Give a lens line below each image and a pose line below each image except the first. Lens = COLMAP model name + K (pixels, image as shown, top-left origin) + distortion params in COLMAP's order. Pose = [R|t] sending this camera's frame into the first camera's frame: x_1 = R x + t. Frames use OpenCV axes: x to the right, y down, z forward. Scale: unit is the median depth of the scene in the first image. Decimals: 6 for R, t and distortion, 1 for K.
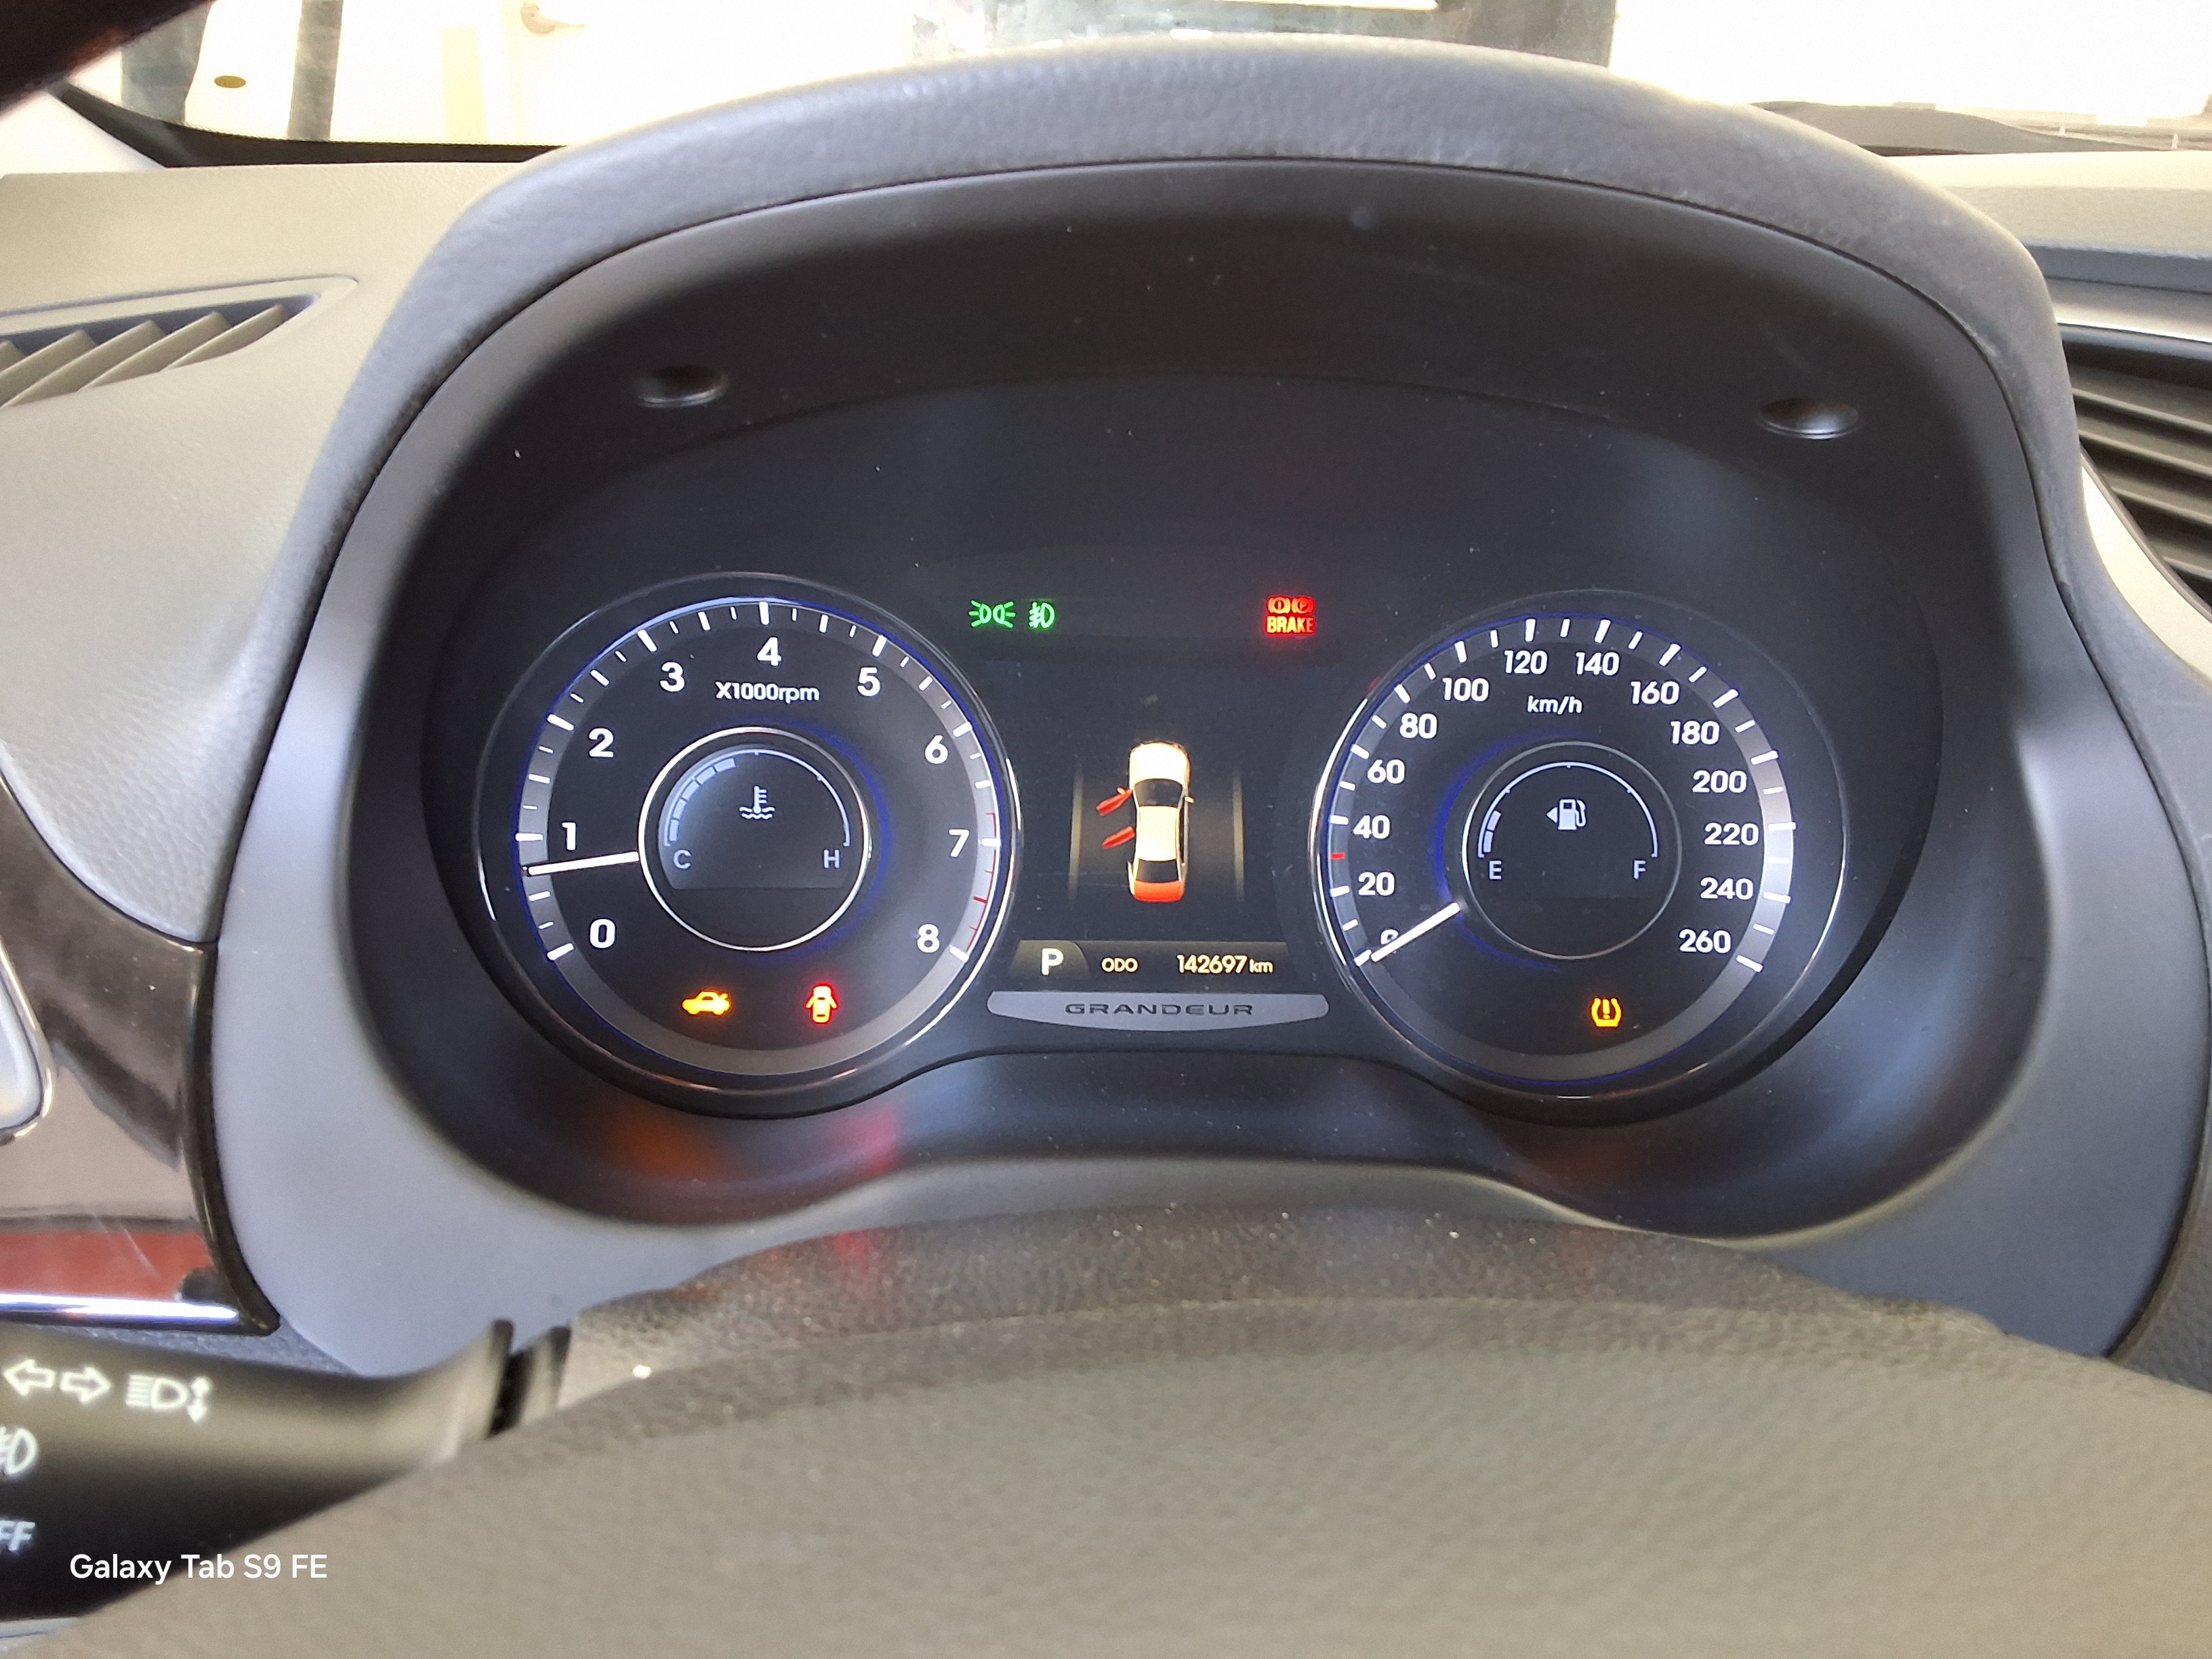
lens RADIAL K [[1779.8, 0, 1102.7], [0, 1779.8, 866.7], [0, 0, 1]] dist [0.144184, -0.241605]
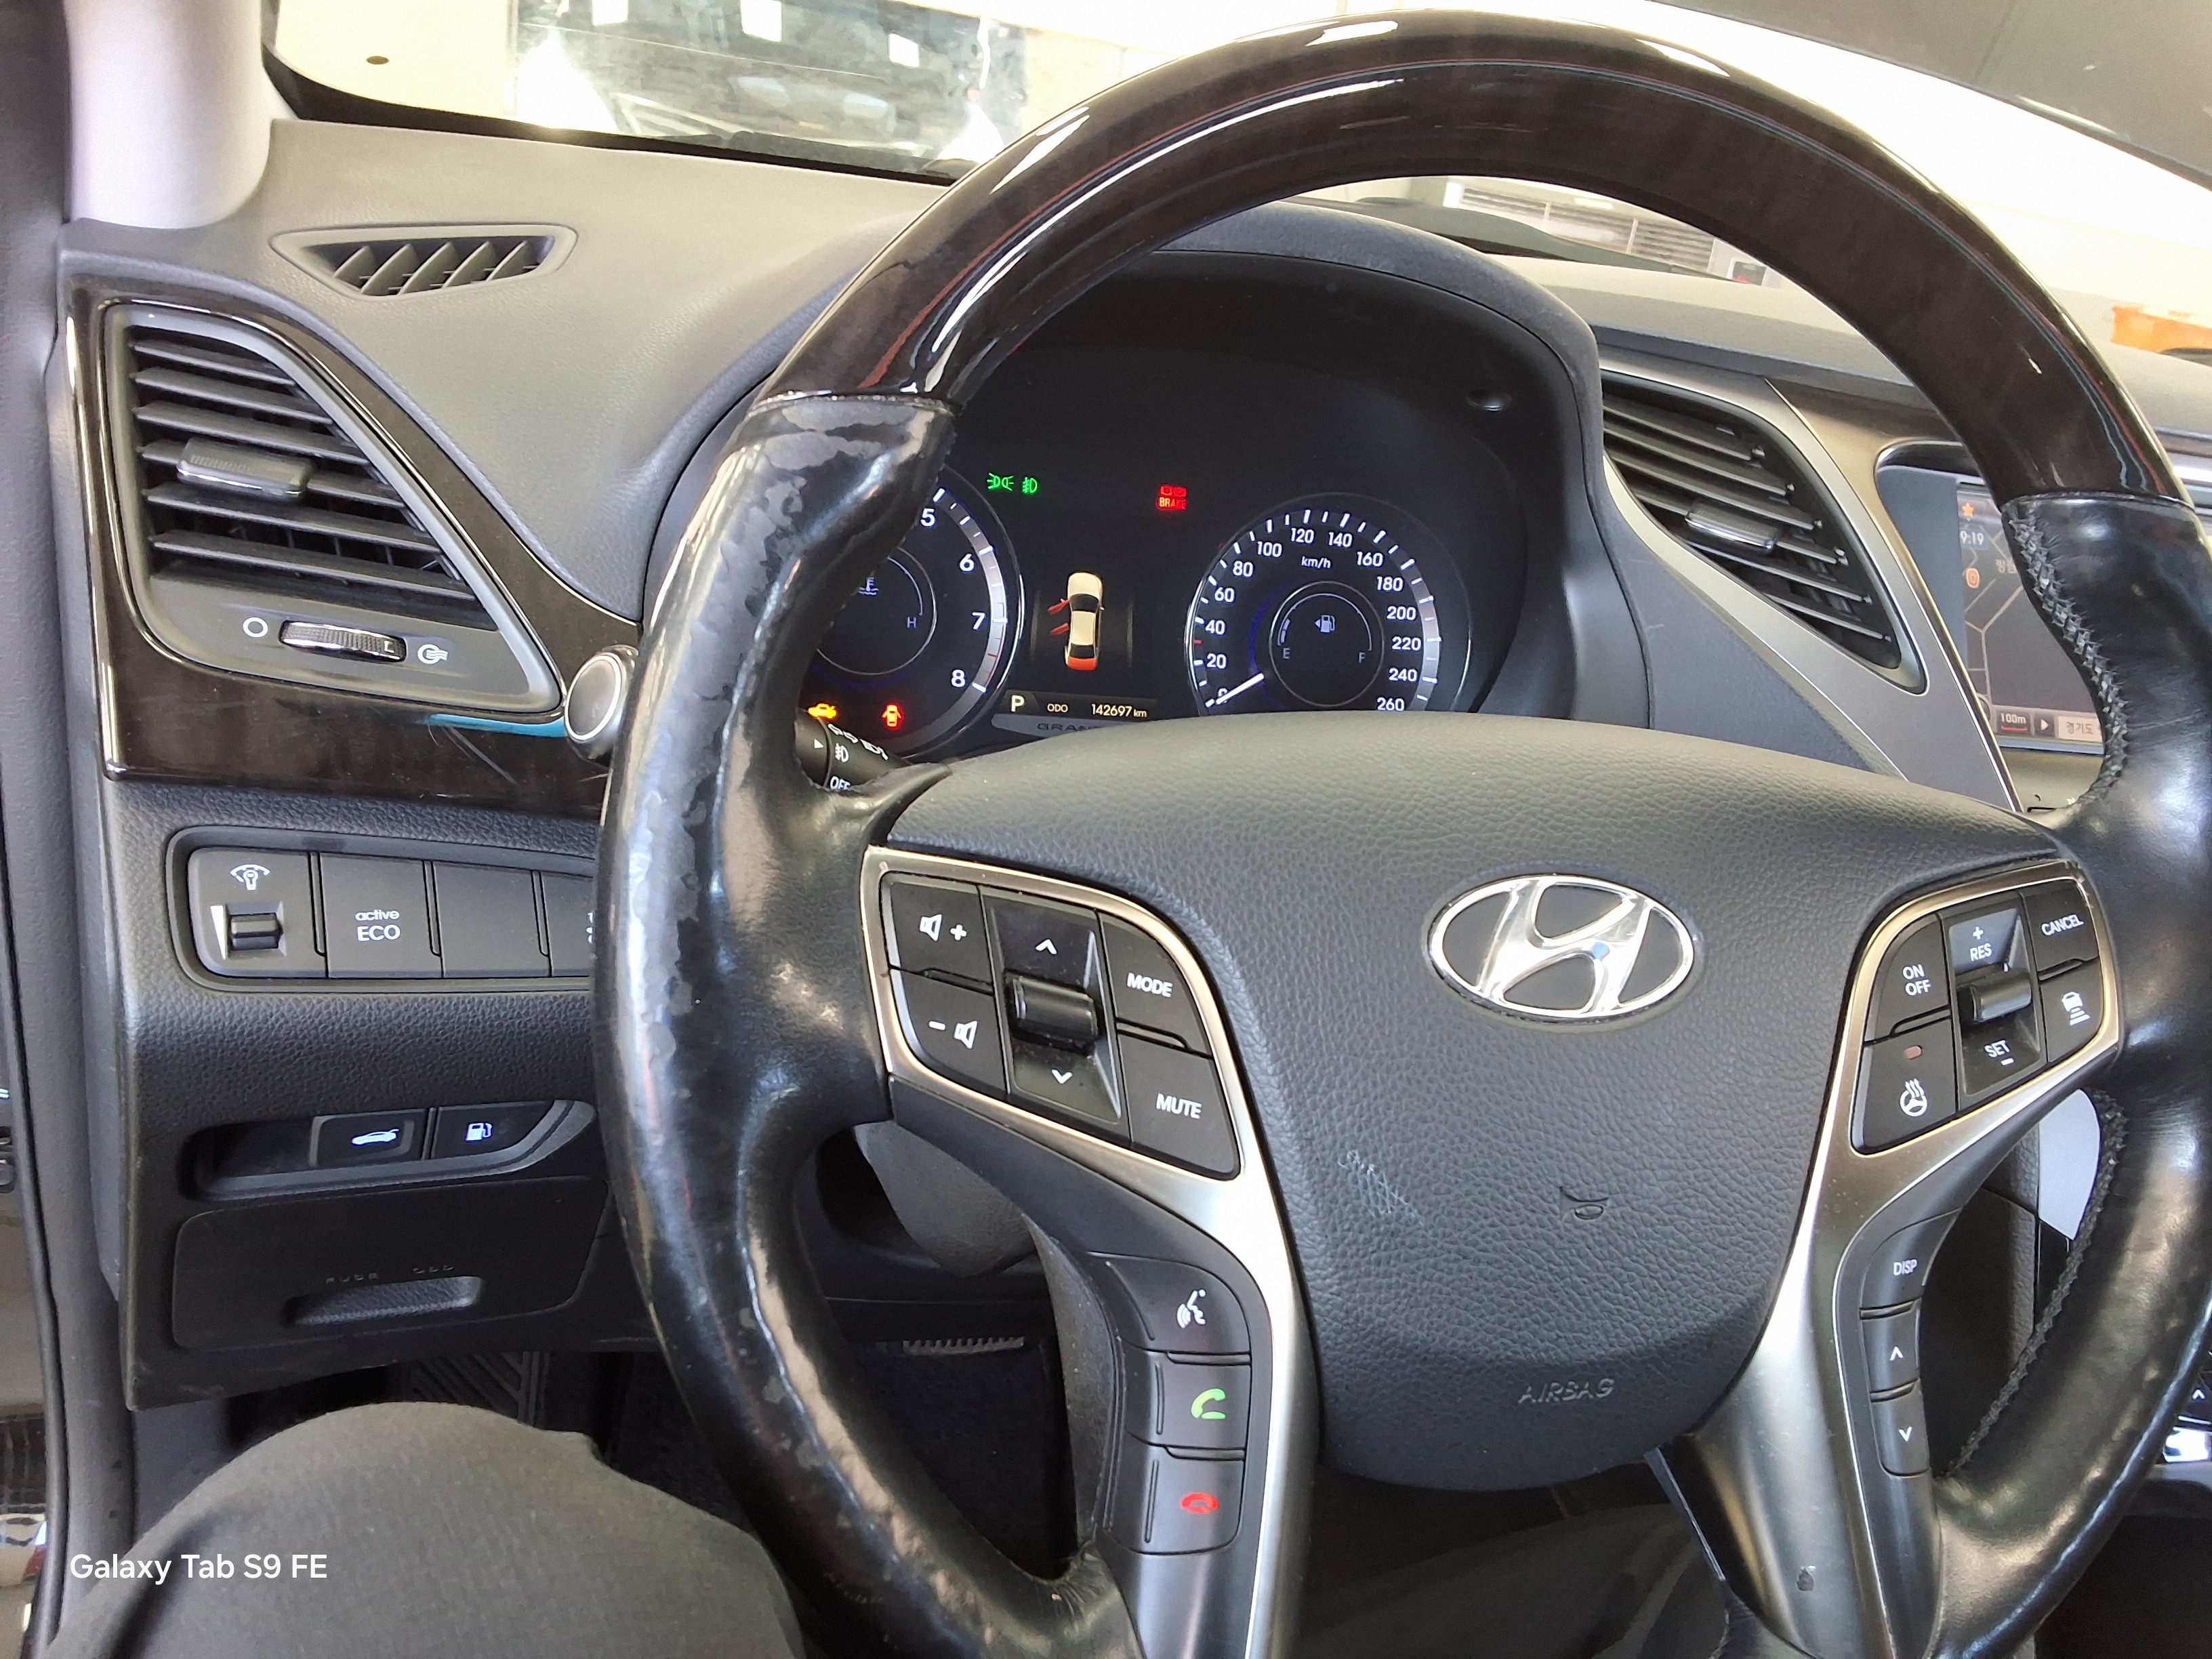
lens RADIAL K [[1779.8, 0, 1102.7], [0, 1779.8, 866.7], [0, 0, 1]] dist [0.144184, -0.241605]
pose [[0.965616, 0.023451, 0.258913, -0.389245], [-0.026226, 0.999630, 0.007268, 0.197200], [-0.258647, -0.013808, 0.965873, -0.618452]]
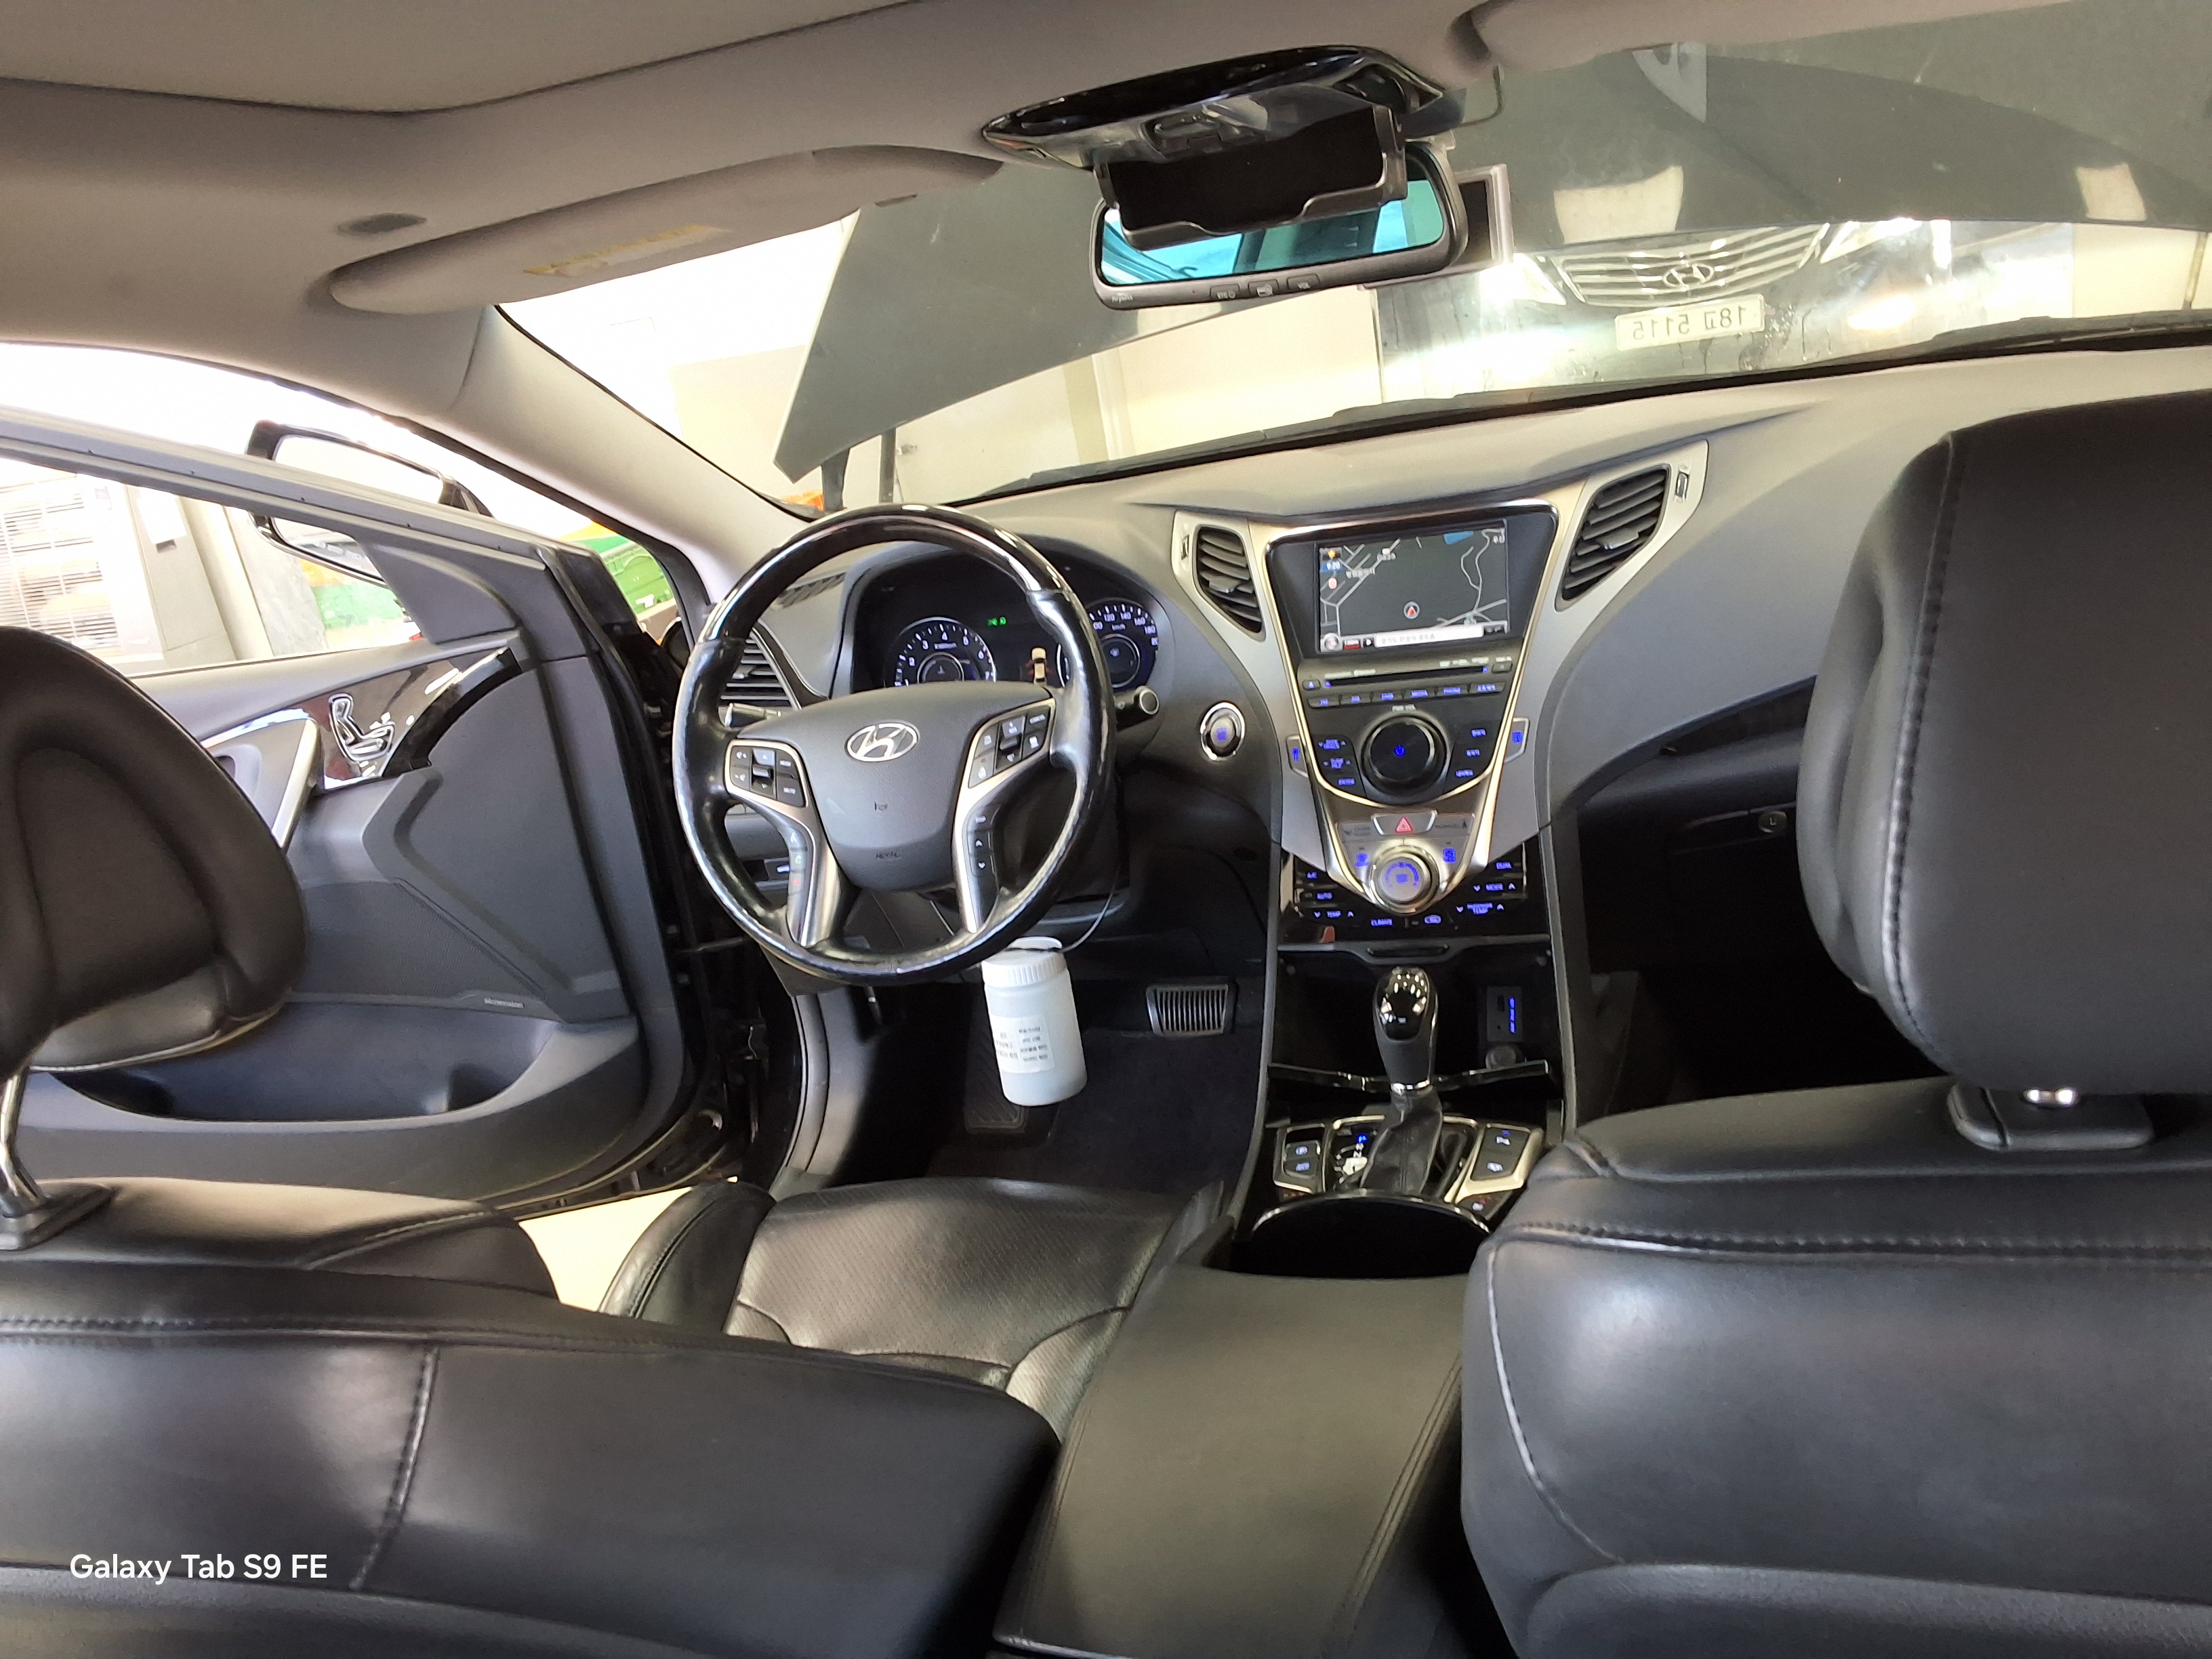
lens RADIAL K [[1779.8, 0, 1102.7], [0, 1779.8, 866.7], [0, 0, 1]] dist [0.144184, -0.241605]
pose [[0.924595, -0.073152, -0.373863, 1.738557], [0.057458, 0.996942, -0.052970, 0.684891], [0.376594, 0.027495, 0.925970, -2.841762]]
